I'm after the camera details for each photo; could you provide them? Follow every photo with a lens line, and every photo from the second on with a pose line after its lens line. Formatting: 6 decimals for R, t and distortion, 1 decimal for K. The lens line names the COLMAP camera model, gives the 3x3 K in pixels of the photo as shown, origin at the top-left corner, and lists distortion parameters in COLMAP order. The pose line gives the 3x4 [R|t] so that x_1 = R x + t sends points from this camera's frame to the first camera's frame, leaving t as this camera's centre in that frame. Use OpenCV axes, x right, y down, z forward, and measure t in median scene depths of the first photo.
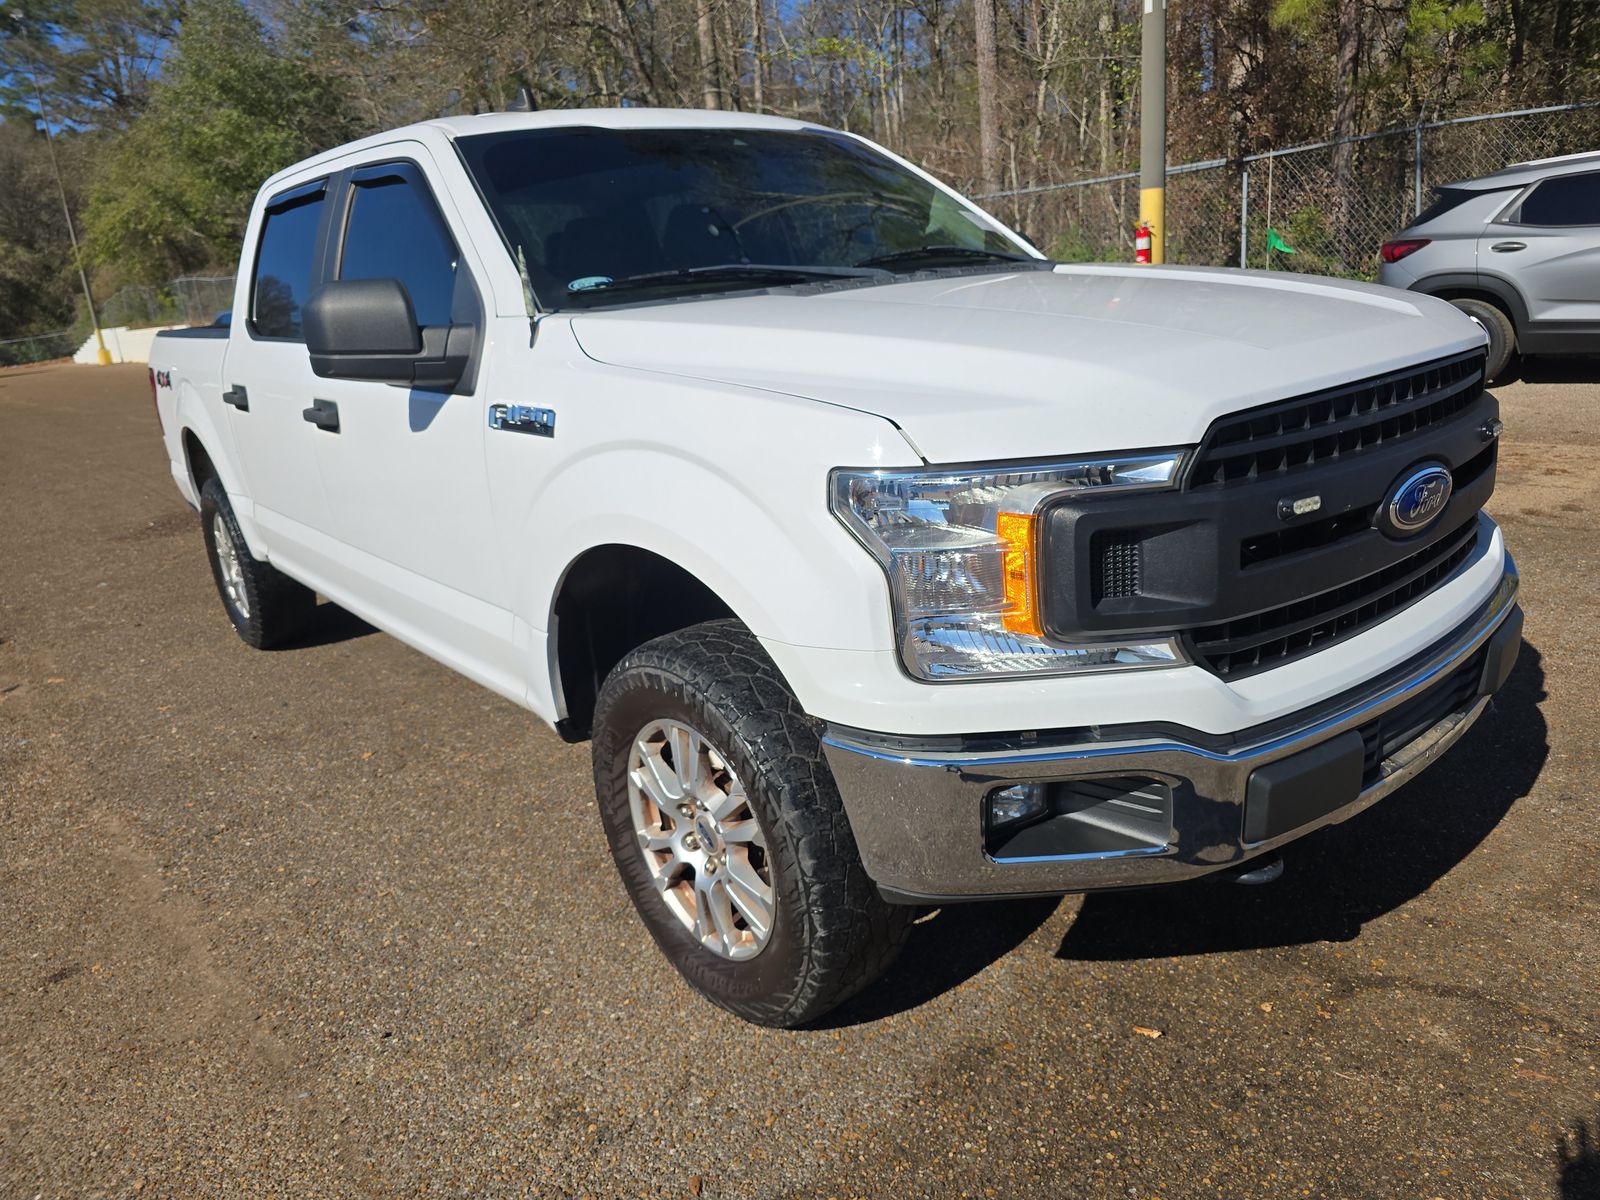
lens RADIAL K [[1126.2, 0, 810.5], [0, 1126.2, 610.2], [0, 0, 1]] dist [0.012724, 0.000036]
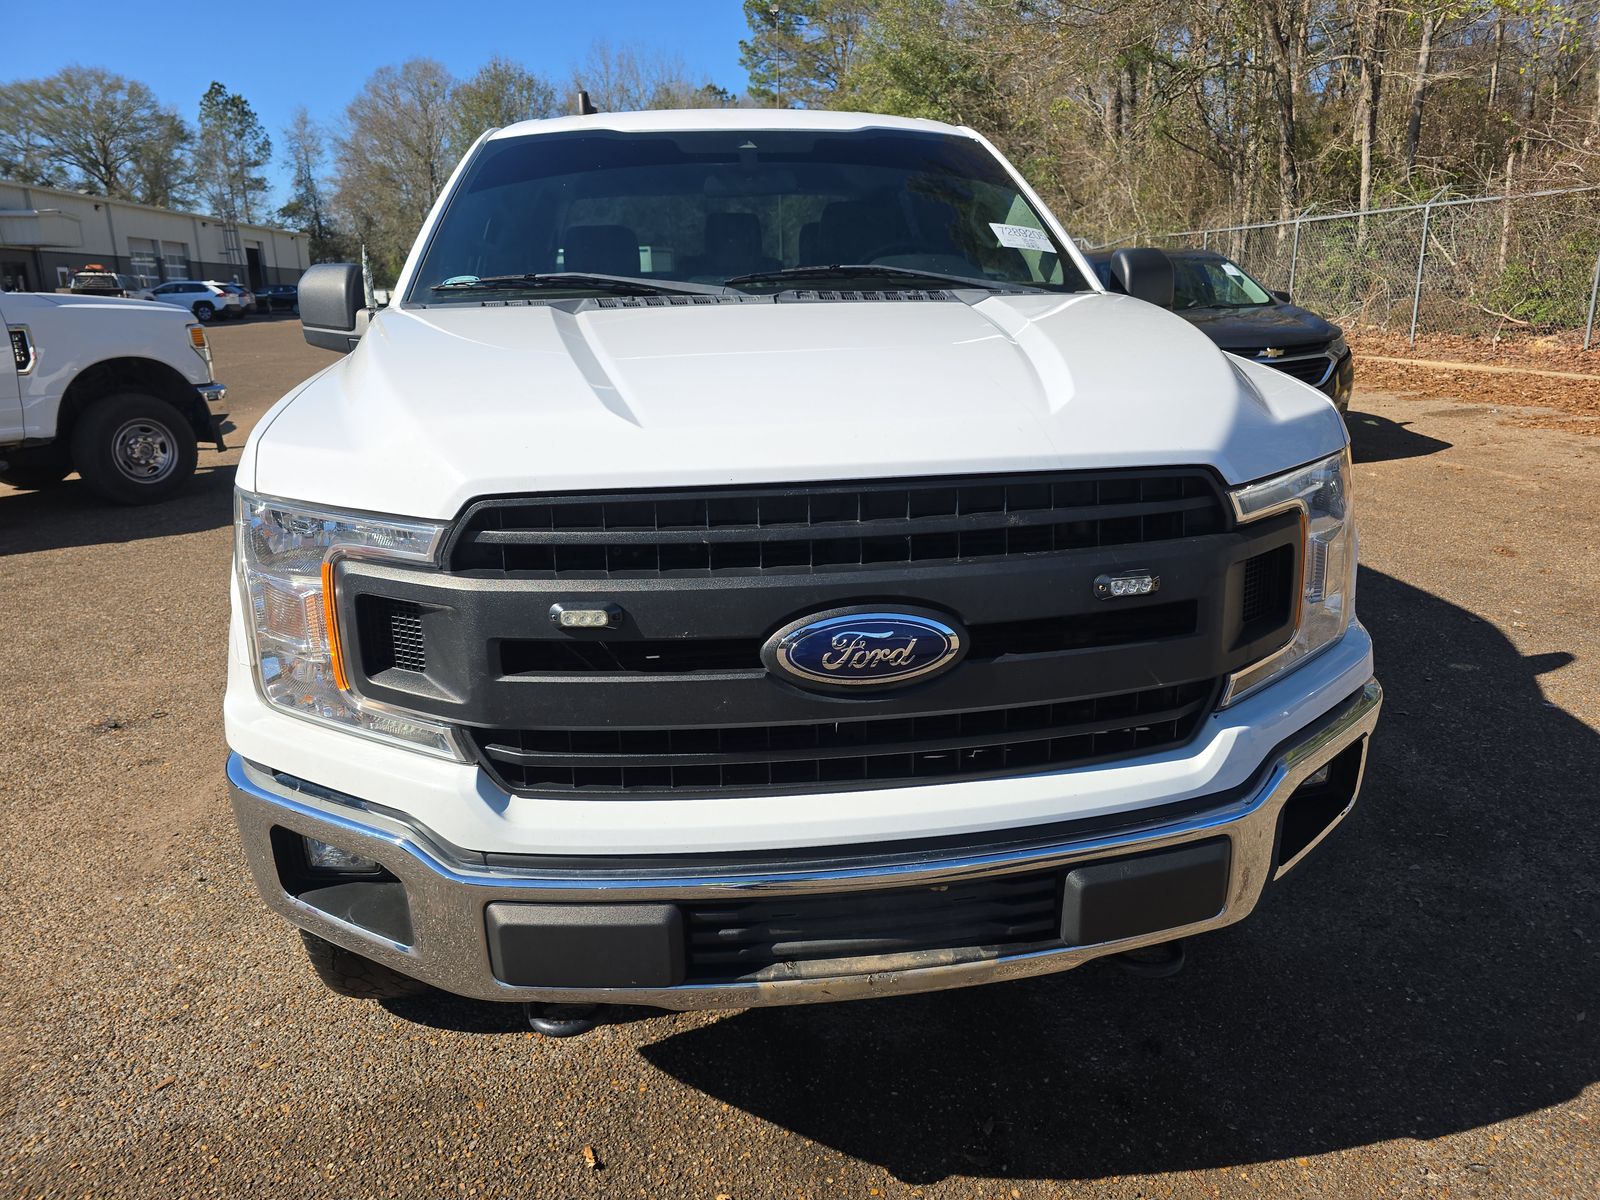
lens RADIAL K [[1103.2, 0, 797.8], [0, 1103.2, 577.5], [0, 0, 1]] dist [0.053415, -0.047184]
pose [[0.834341, 0.207037, -0.510892, 0.681586], [-0.203557, 0.977002, 0.063497, -0.144056], [0.512288, 0.051017, 0.857297, 0.260132]]
